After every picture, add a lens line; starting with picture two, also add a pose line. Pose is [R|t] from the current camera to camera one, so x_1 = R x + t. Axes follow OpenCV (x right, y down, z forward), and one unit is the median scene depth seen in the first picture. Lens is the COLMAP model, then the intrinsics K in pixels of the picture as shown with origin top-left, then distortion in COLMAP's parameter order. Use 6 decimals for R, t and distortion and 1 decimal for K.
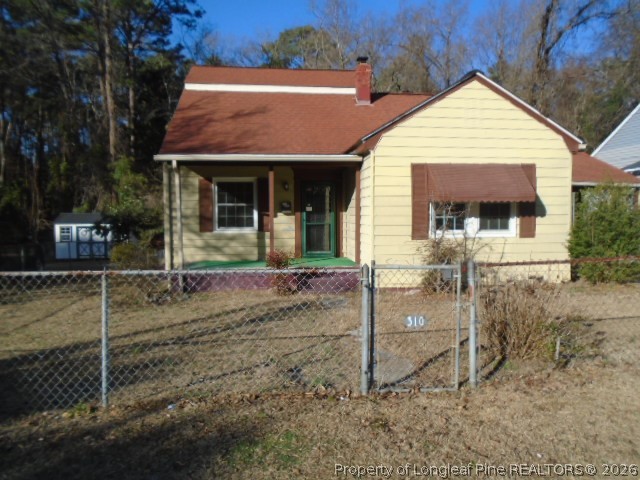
lens RADIAL K [[488.7, 0, 318.5], [0, 488.7, 237.4], [0, 0, 1]] dist [-0.014517, 0.004724]
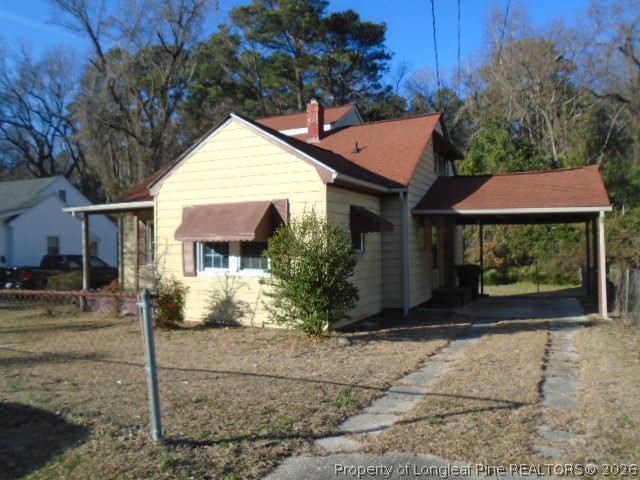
lens RADIAL K [[488.7, 0, 318.5], [0, 488.7, 243.2], [0, 0, 1]] dist [-0.014517, 0.004724]
pose [[0.827242, -0.002477, -0.561840, 1.014917], [-0.024678, 0.998865, -0.040738, -0.030589], [0.561303, 0.047565, 0.826242, 0.265659]]
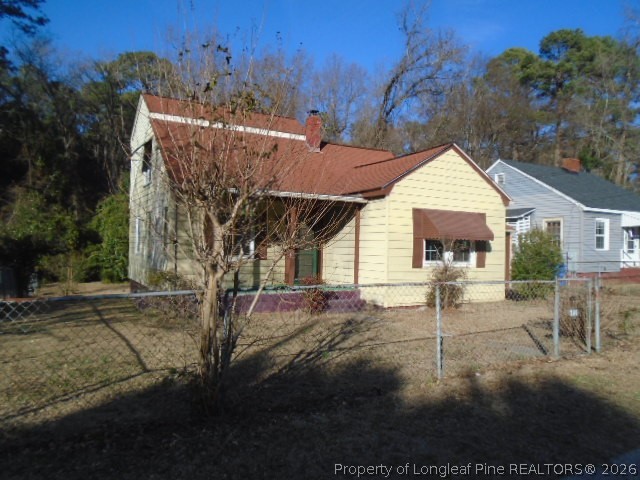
lens RADIAL K [[488.7, 0, 320.4], [0, 488.7, 239.6], [0, 0, 1]] dist [-0.014517, 0.004724]
pose [[0.922524, 0.033484, 0.384484, -0.504156], [-0.009236, 0.997859, -0.064741, 0.015143], [-0.385829, 0.056174, 0.920859, -0.076562]]
